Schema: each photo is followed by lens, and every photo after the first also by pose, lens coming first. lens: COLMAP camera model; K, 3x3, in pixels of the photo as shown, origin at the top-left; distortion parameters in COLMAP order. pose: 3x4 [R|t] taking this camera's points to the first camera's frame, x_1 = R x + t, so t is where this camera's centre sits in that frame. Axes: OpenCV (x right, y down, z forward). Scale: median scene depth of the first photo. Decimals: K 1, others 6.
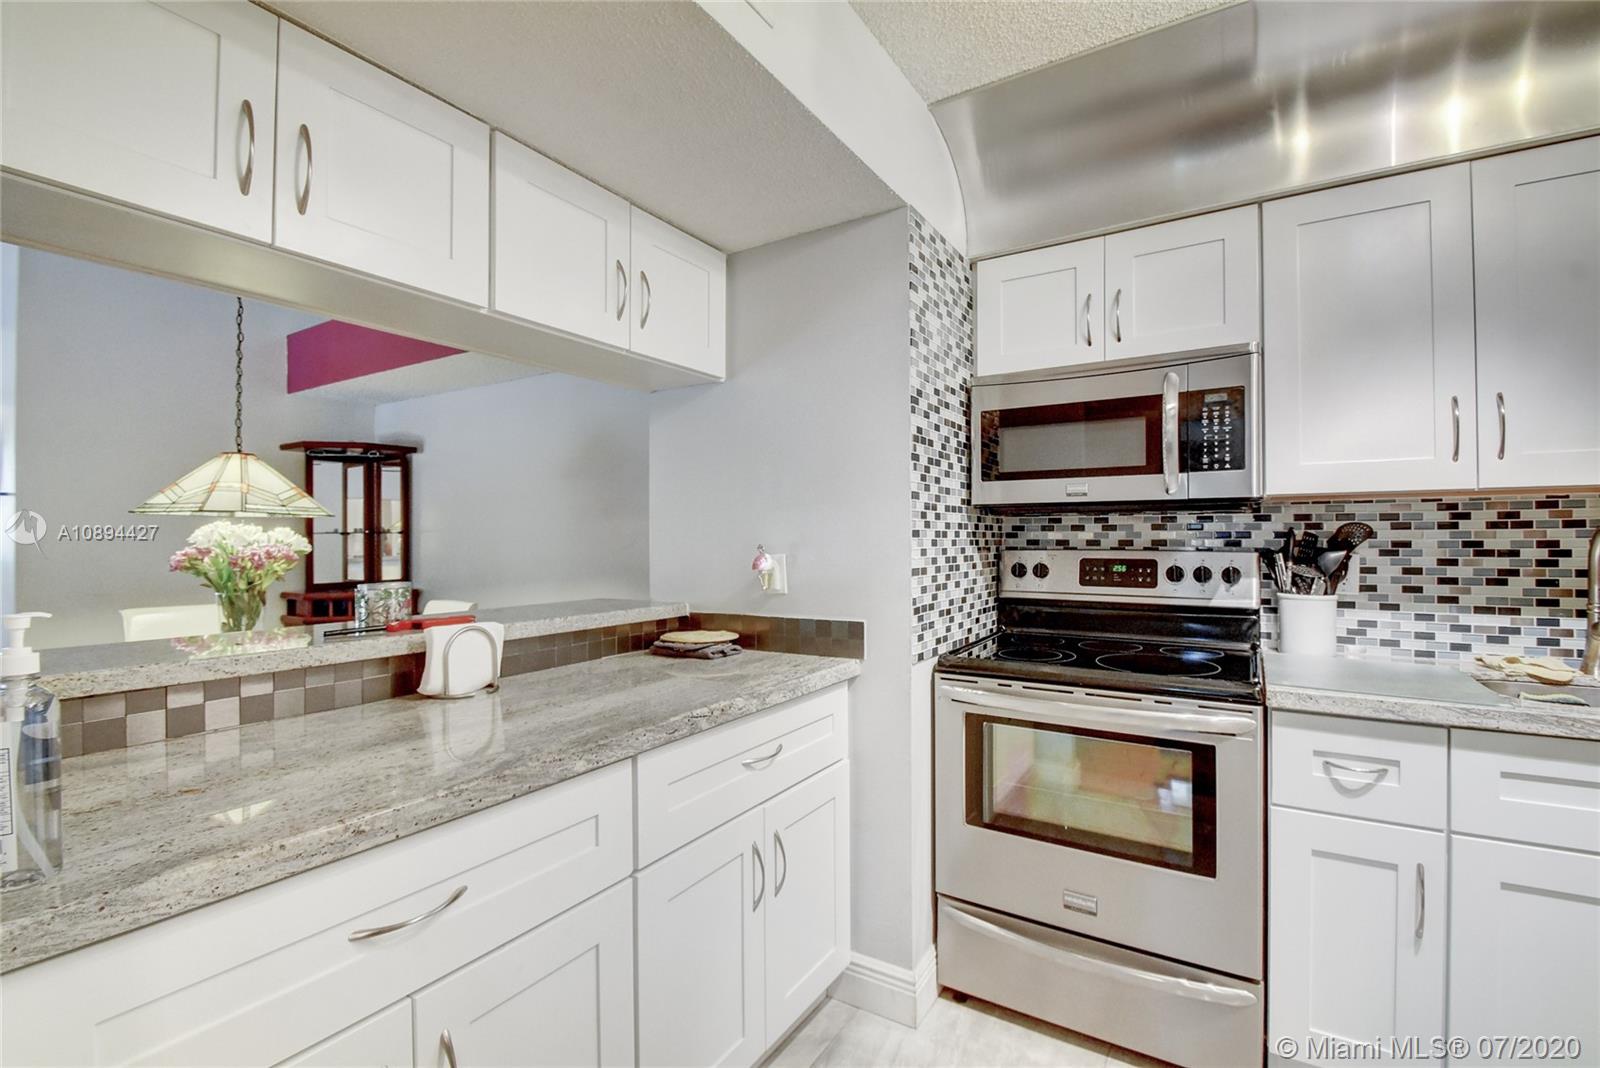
lens RADIAL K [[716.2, 0, 805.7], [0, 716.2, 532.2], [0, 0, 1]] dist [-0.001071, -0.005119]
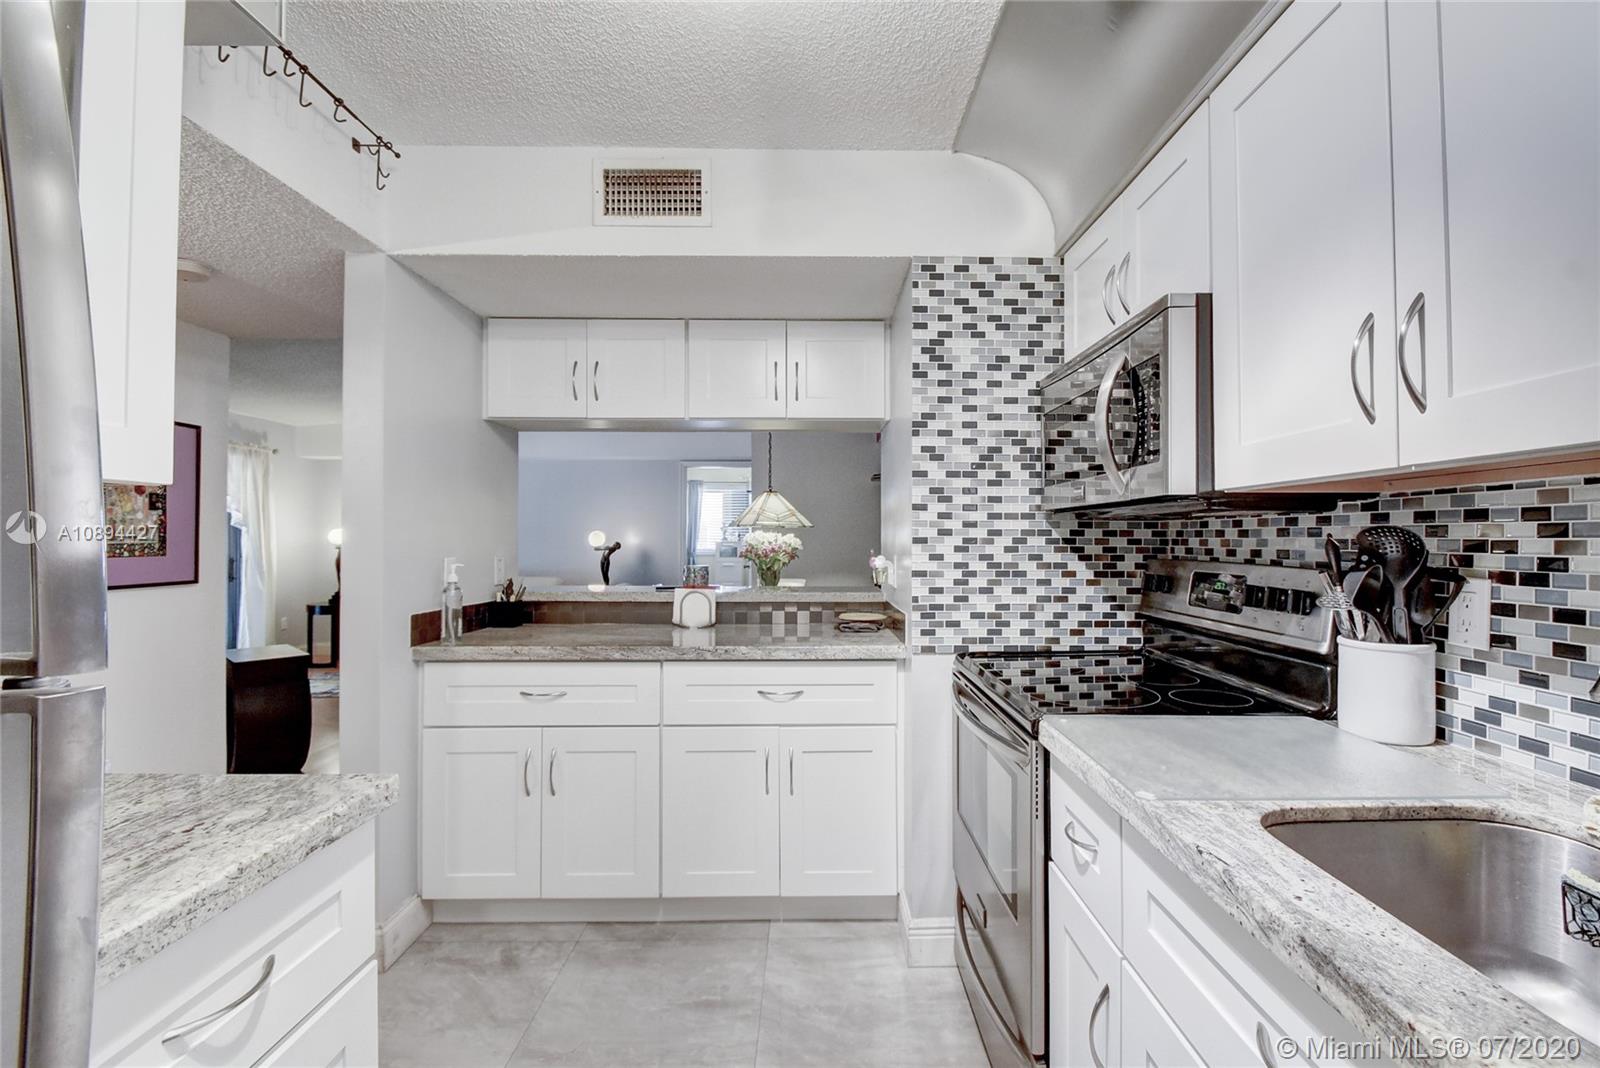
lens RADIAL K [[716.2, 0, 814.9], [0, 716.2, 531.1], [0, 0, 1]] dist [-0.001071, -0.005119]
pose [[0.516578, -0.006079, -0.856219, 0.991682], [0.003871, 0.999981, -0.004765, -0.007760], [0.856232, -0.000853, 0.516591, 0.249026]]
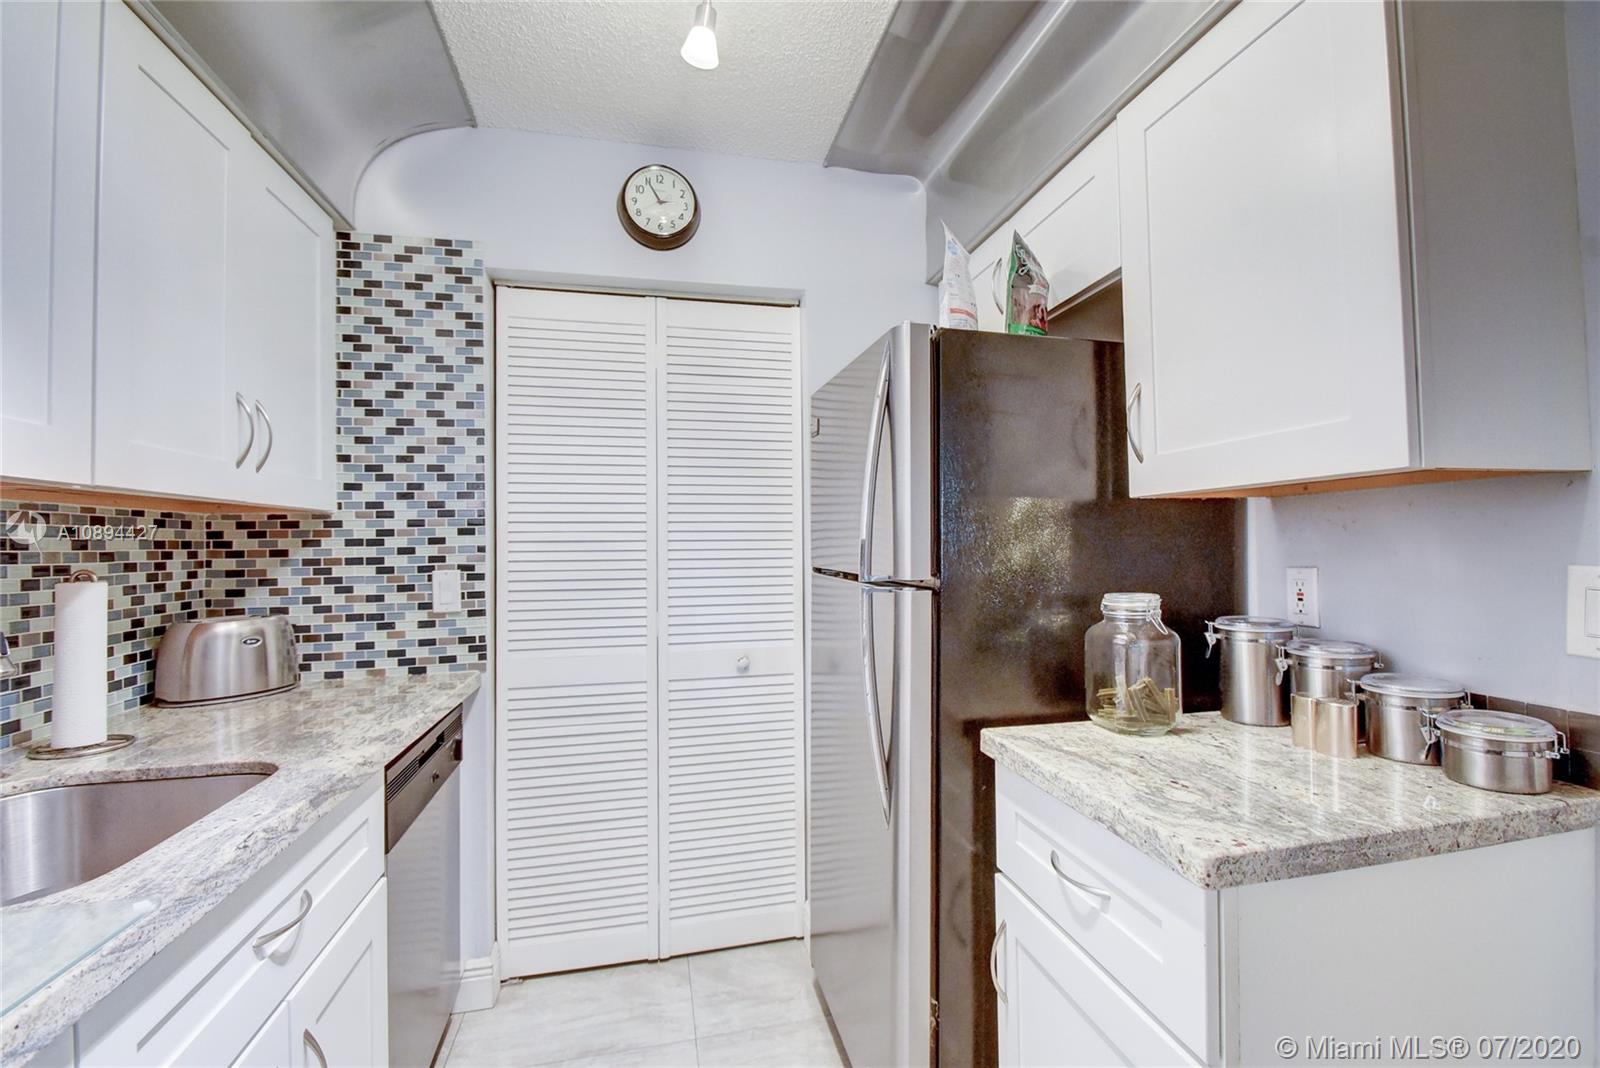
lens RADIAL K [[716.2, 0, 829.2], [0, 716.2, 530.5], [0, 0, 1]] dist [-0.001071, -0.005119]
pose [[-0.708351, 0.026257, 0.705372, 0.204894], [0.012021, 0.999612, -0.025139, -0.000156], [-0.705758, -0.009328, -0.708392, 0.703373]]
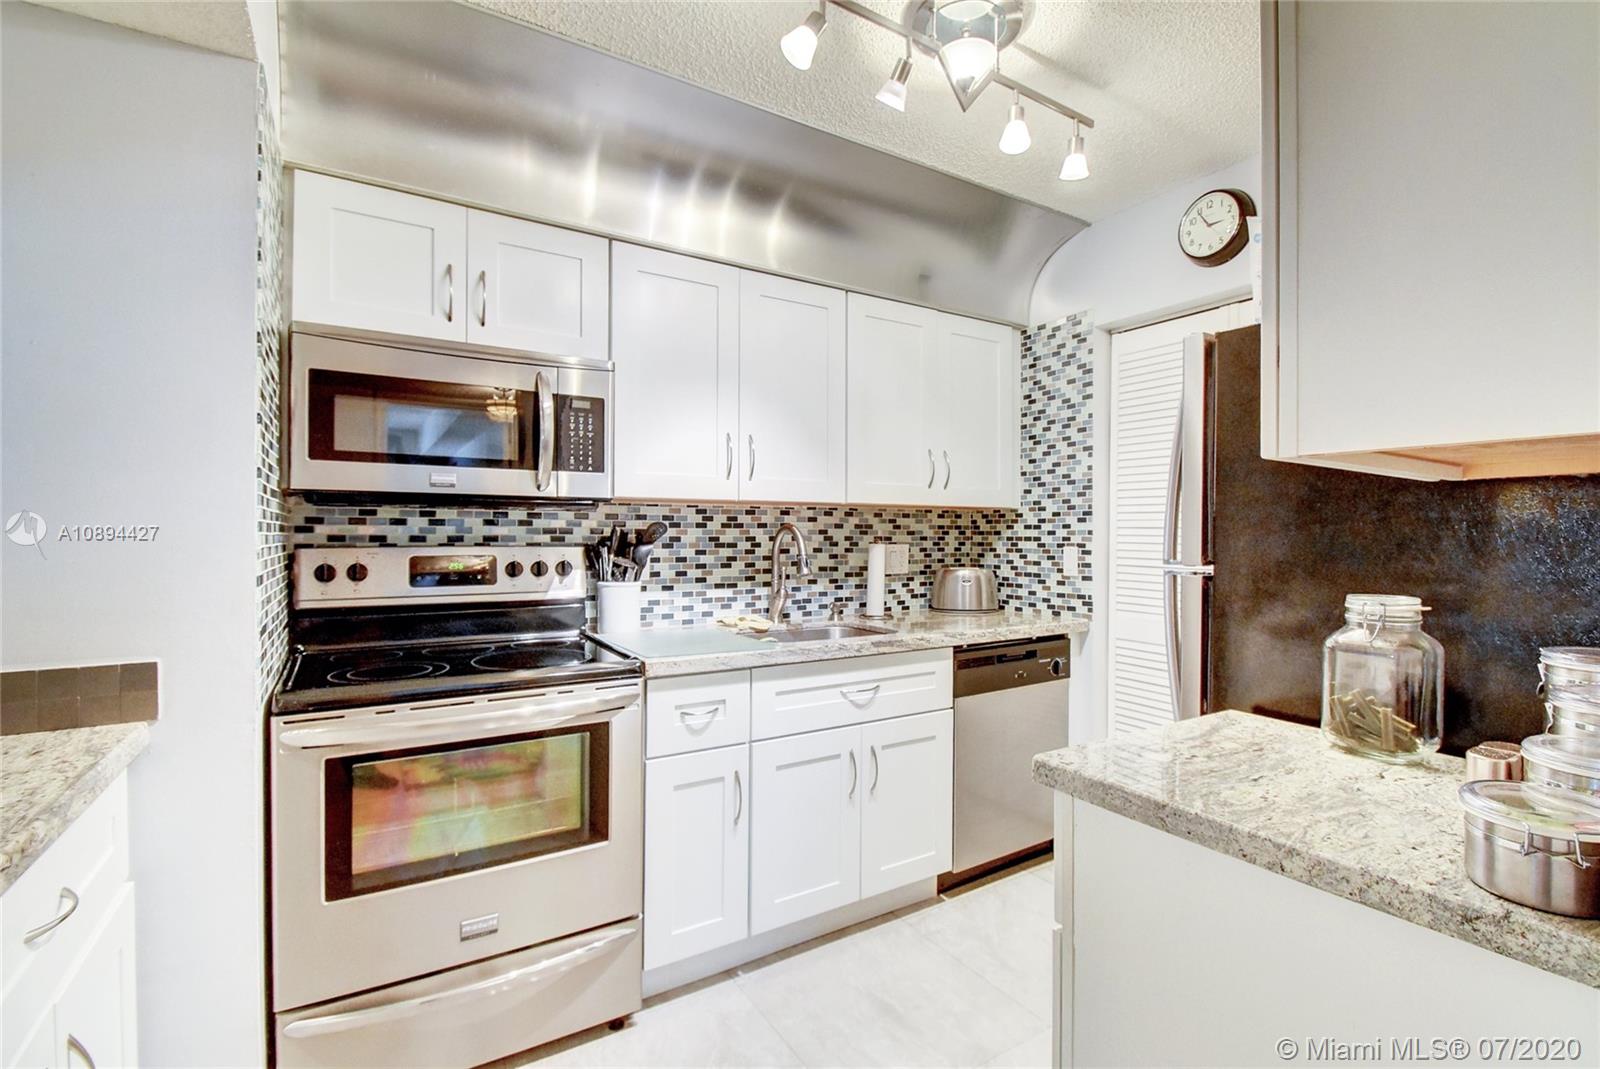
lens RADIAL K [[732.5, 0, 852.3], [0, 732.5, 532.6], [0, 0, 1]] dist [-0.008857, -0.002304]
pose [[0.413454, 0.005623, 0.910507, -0.243231], [-0.011944, 0.999928, -0.000752, 0.001757], [-0.910446, -0.010565, 0.413492, 0.152292]]
